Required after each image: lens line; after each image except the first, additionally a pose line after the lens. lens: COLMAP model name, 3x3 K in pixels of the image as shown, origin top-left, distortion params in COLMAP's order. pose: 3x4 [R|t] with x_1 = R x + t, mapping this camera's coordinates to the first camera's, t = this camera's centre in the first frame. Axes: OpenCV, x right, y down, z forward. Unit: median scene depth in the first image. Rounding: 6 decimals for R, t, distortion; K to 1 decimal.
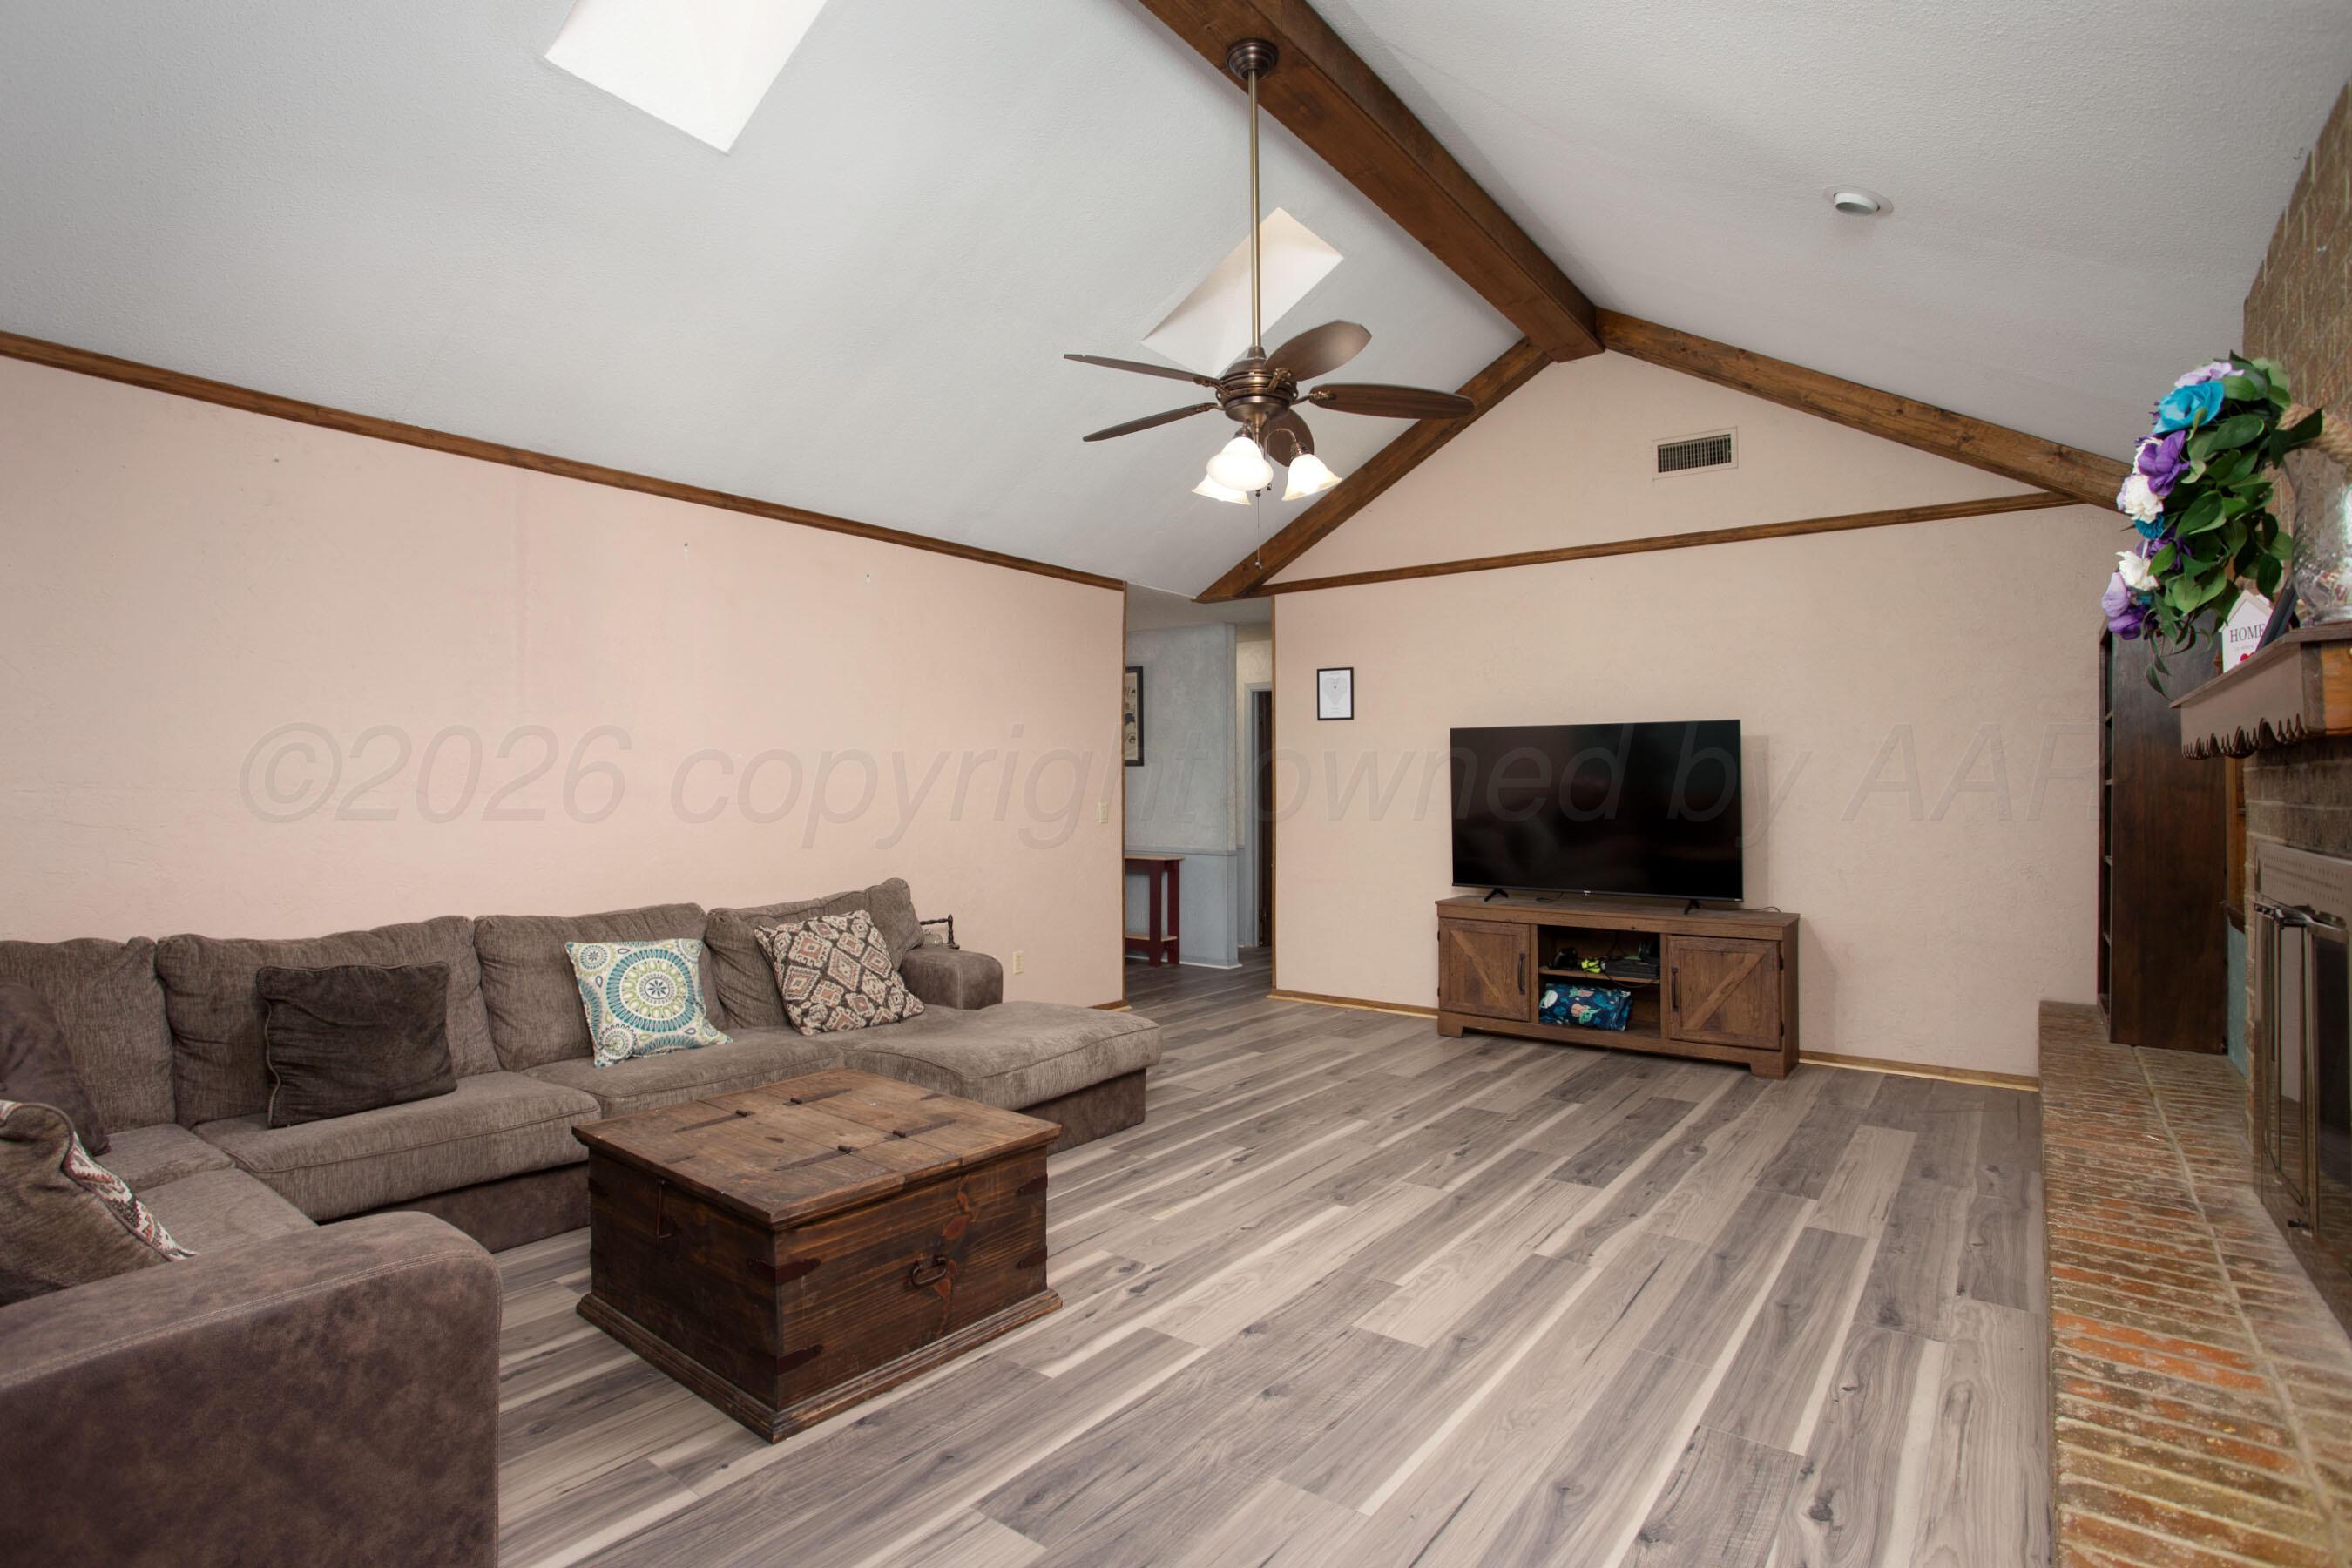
lens RADIAL K [[1153.9, 0, 1192.0], [0, 1153.9, 792.7], [0, 0, 1]] dist [-0.068521, 0.026352]
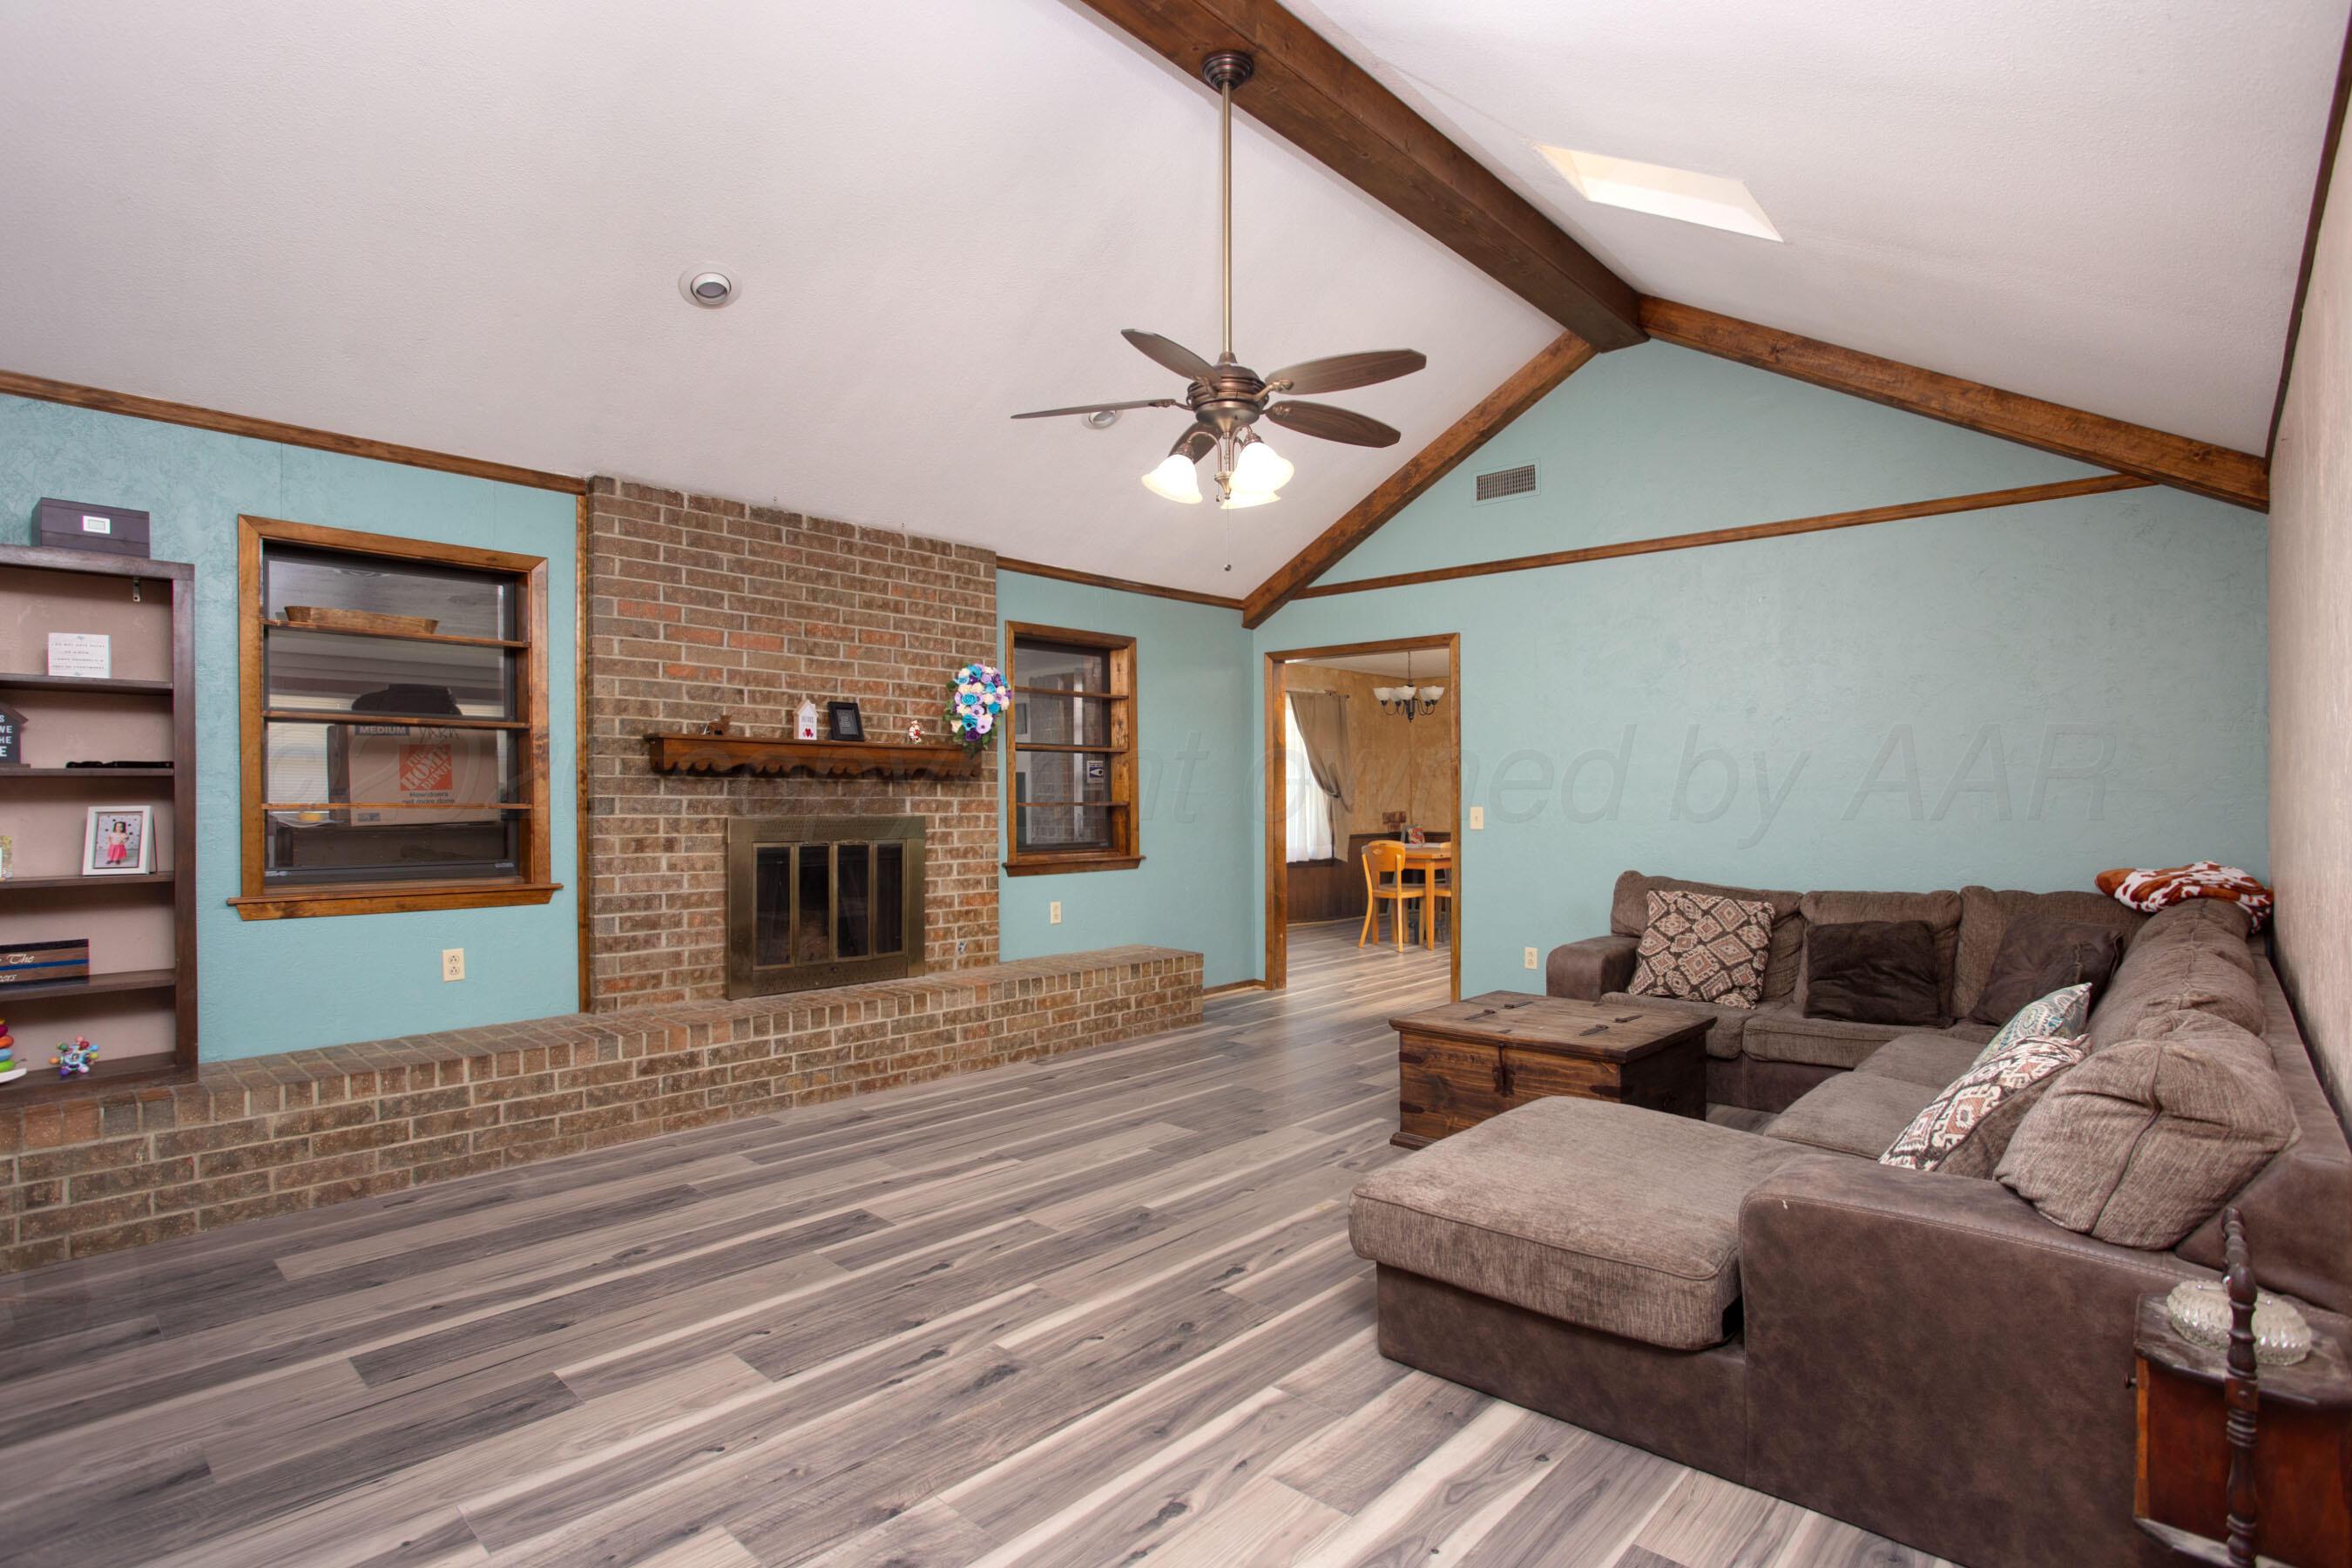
lens RADIAL K [[1153.9, 0, 1188.1], [0, 1153.9, 747.6], [0, 0, 1]] dist [-0.068521, 0.026352]
pose [[-0.995290, -0.003510, 0.096877, 0.001516], [-0.008259, 0.998781, -0.048664, 0.011970], [-0.096588, -0.049235, -0.994106, 2.243324]]
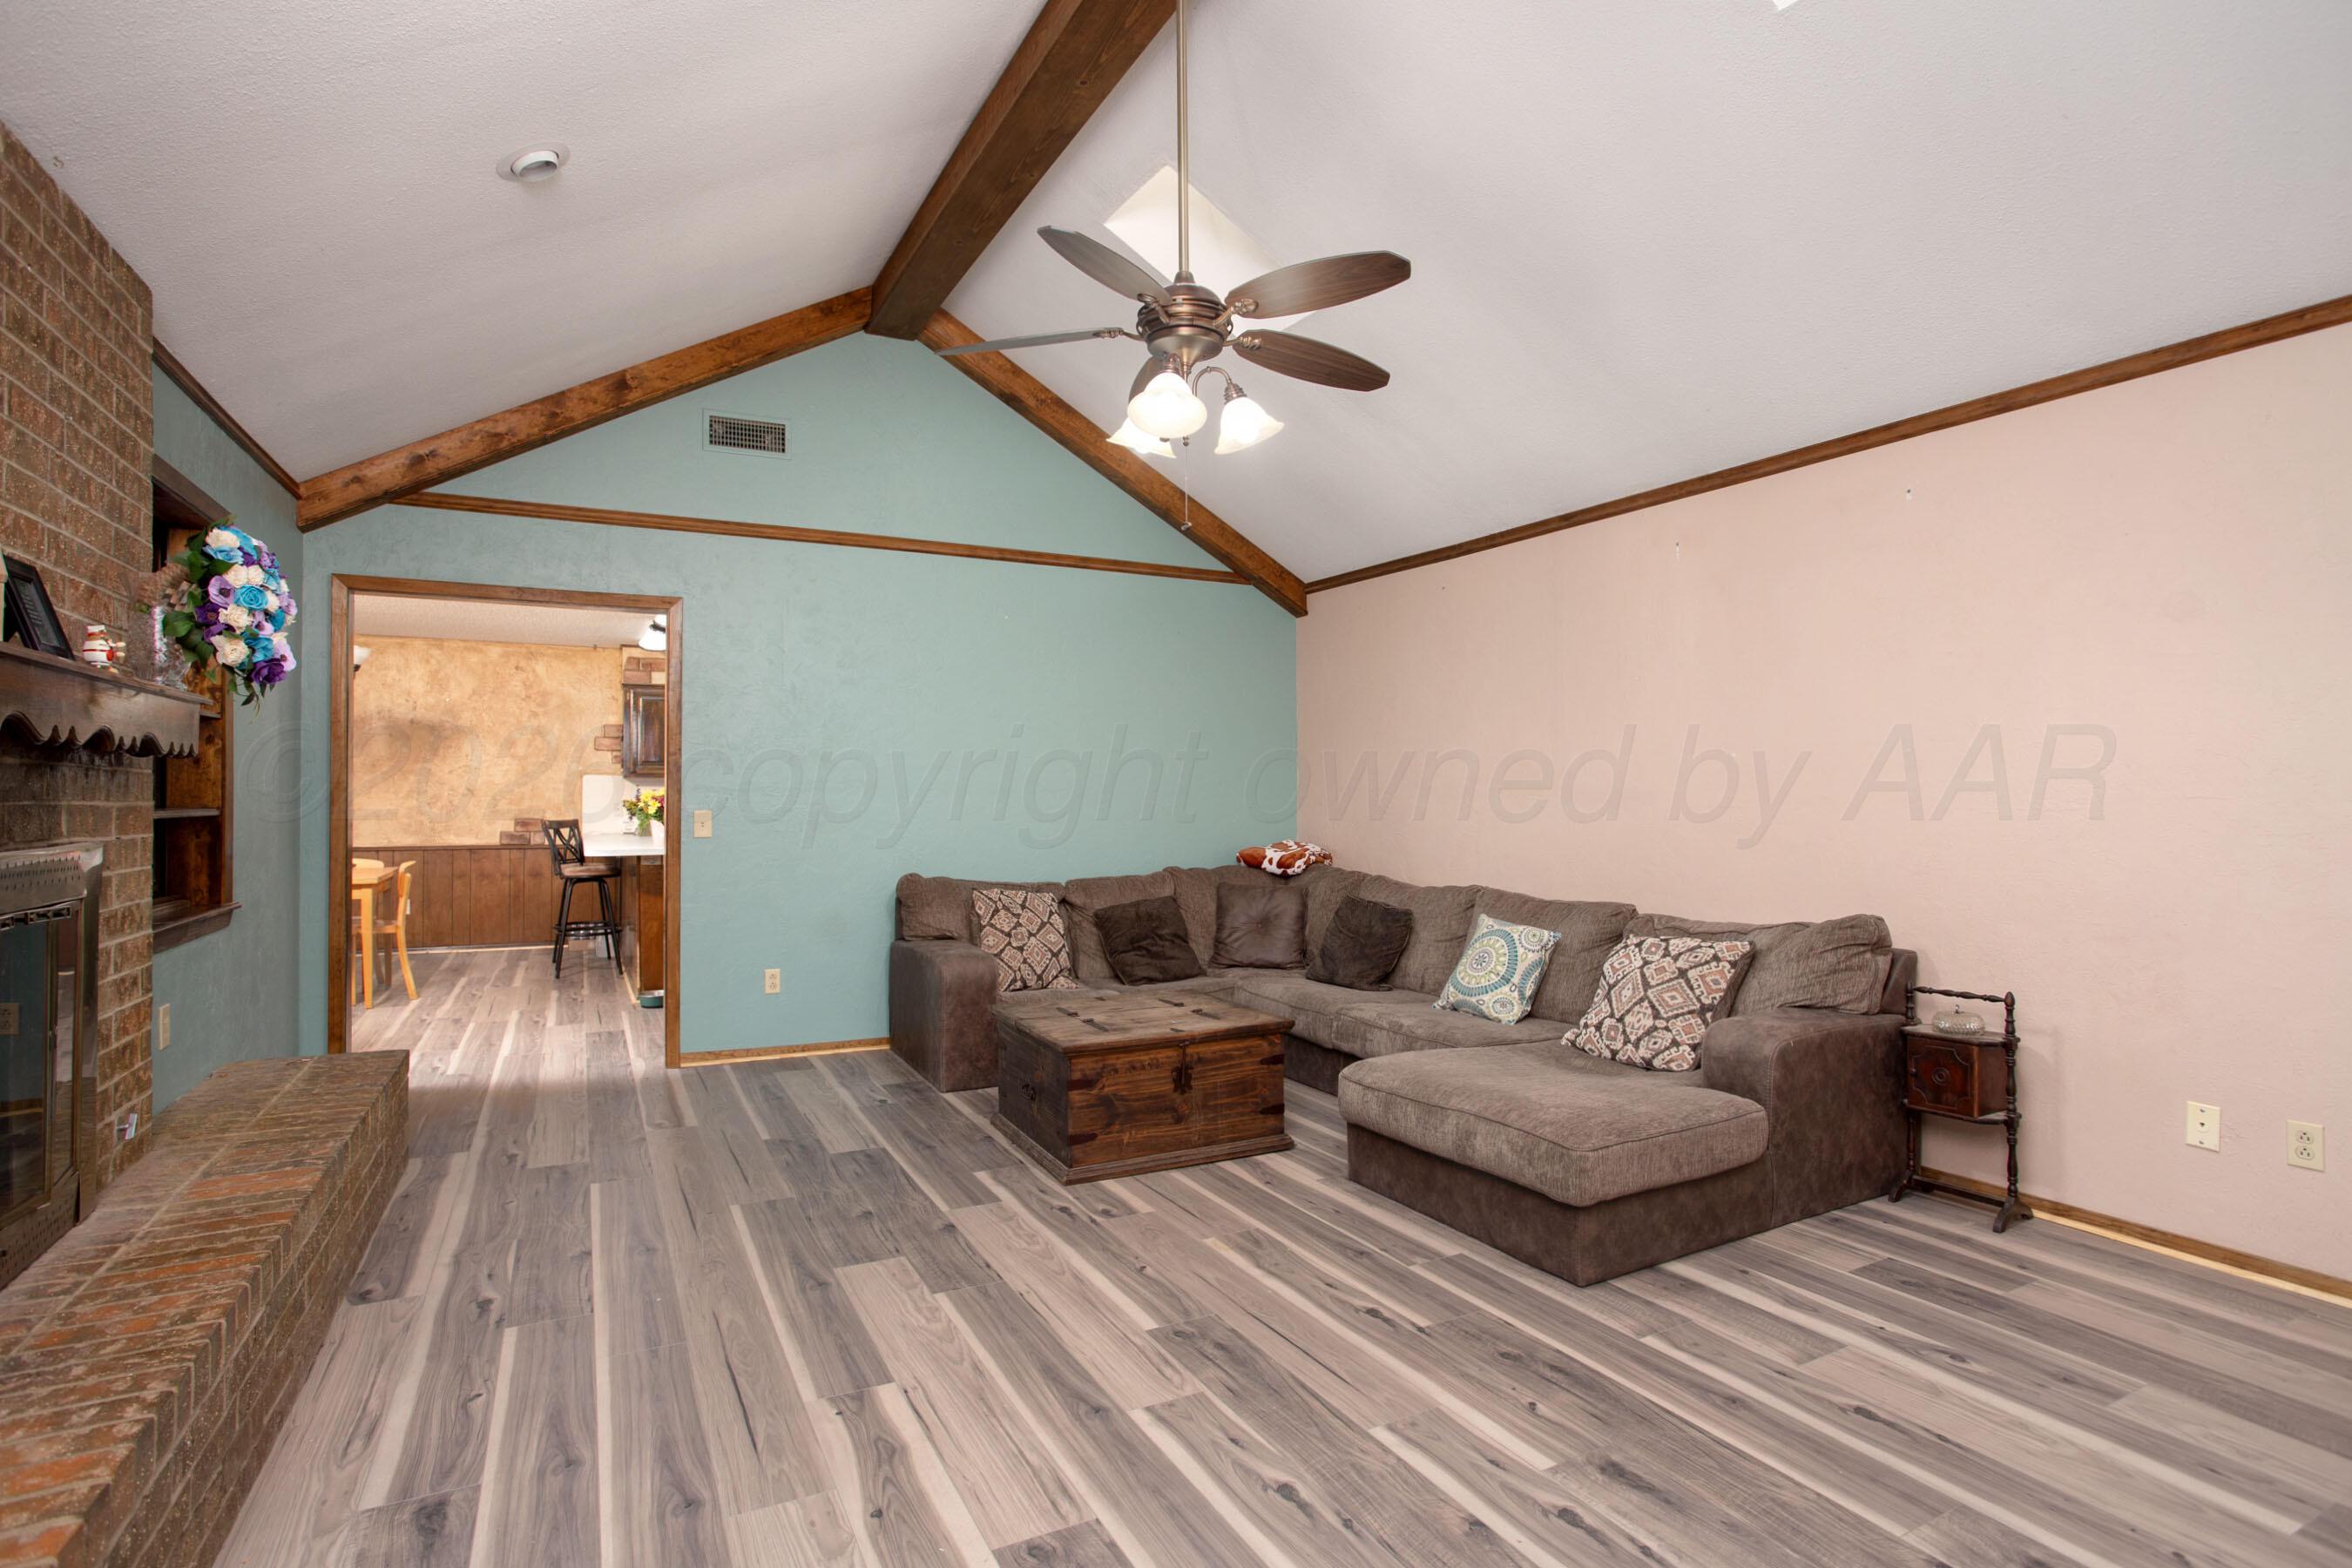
lens RADIAL K [[1153.9, 0, 1174.2], [0, 1153.9, 776.1], [0, 0, 1]] dist [-0.068521, 0.026352]
pose [[-0.434708, -0.019324, -0.900364, 0.926419], [0.005871, 0.999688, -0.024290, 0.006442], [0.900552, -0.015845, -0.434459, 1.516252]]
